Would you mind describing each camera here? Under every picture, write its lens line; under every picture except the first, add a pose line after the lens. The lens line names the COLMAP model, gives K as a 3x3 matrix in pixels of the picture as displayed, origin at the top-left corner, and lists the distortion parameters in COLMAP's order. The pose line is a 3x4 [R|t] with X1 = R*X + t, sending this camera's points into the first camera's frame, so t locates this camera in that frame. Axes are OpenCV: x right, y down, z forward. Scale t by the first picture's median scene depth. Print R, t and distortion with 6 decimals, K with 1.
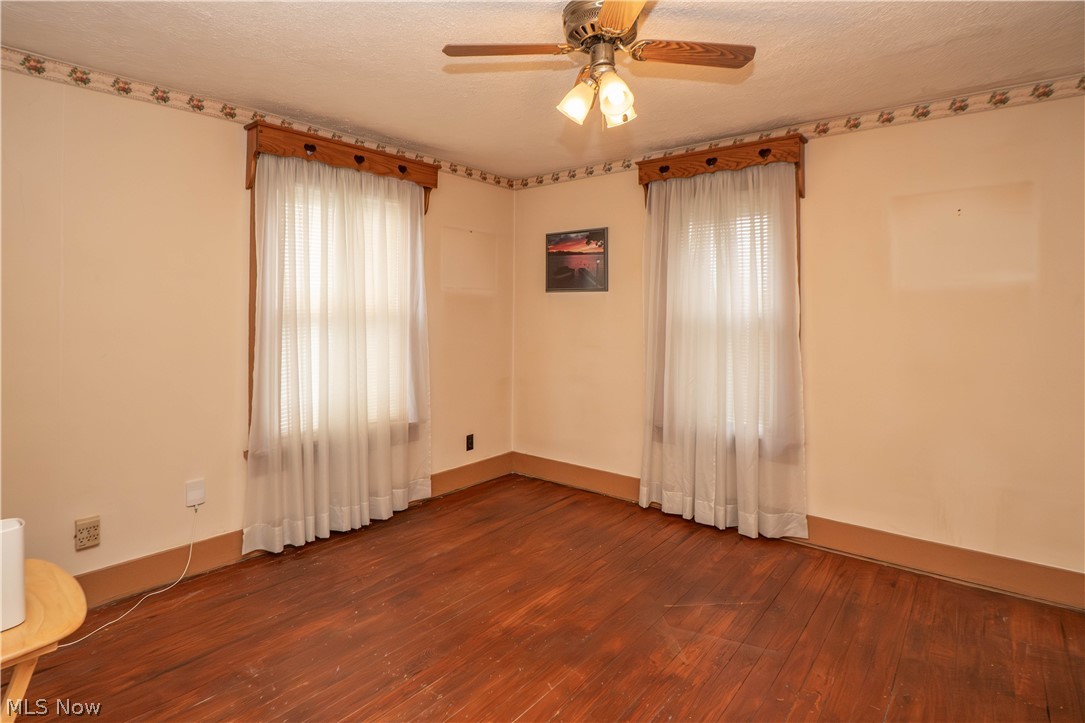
lens RADIAL K [[540.1, 0, 539.2], [0, 540.1, 358.2], [0, 0, 1]] dist [-0.030725, 0.000506]
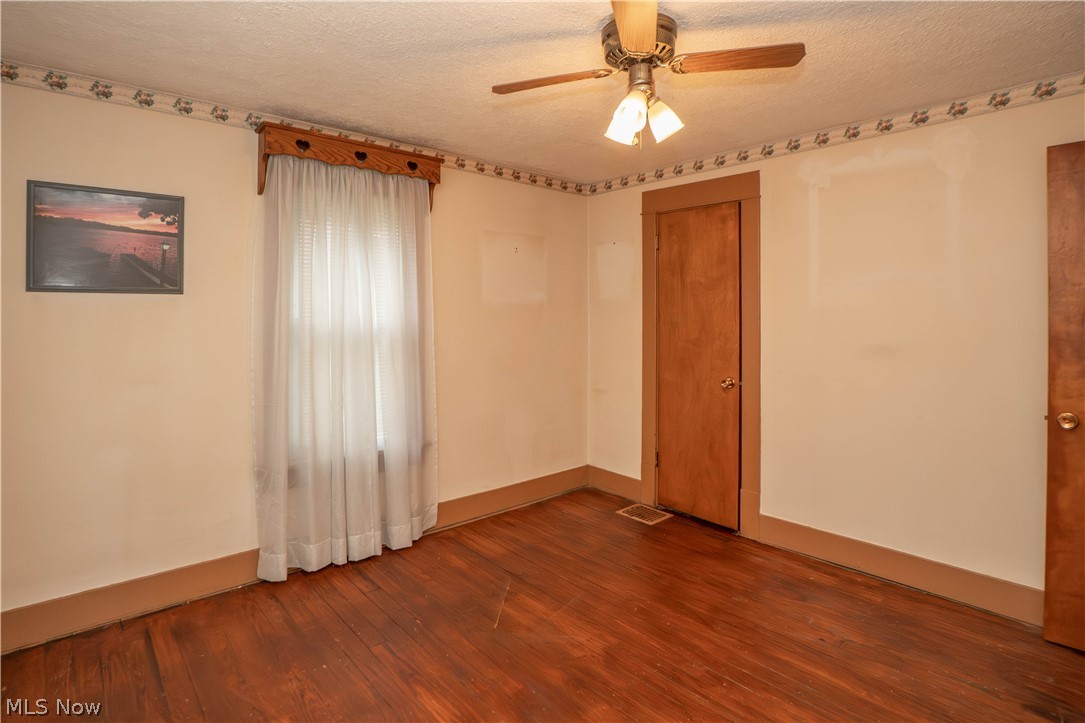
lens RADIAL K [[540.1, 0, 539.2], [0, 540.1, 358.2], [0, 0, 1]] dist [-0.030725, 0.000506]
pose [[0.182151, -0.089102, 0.979225, -0.519598], [0.078174, 0.994046, 0.075909, -0.075018], [-0.980158, 0.062723, 0.188032, 0.550188]]
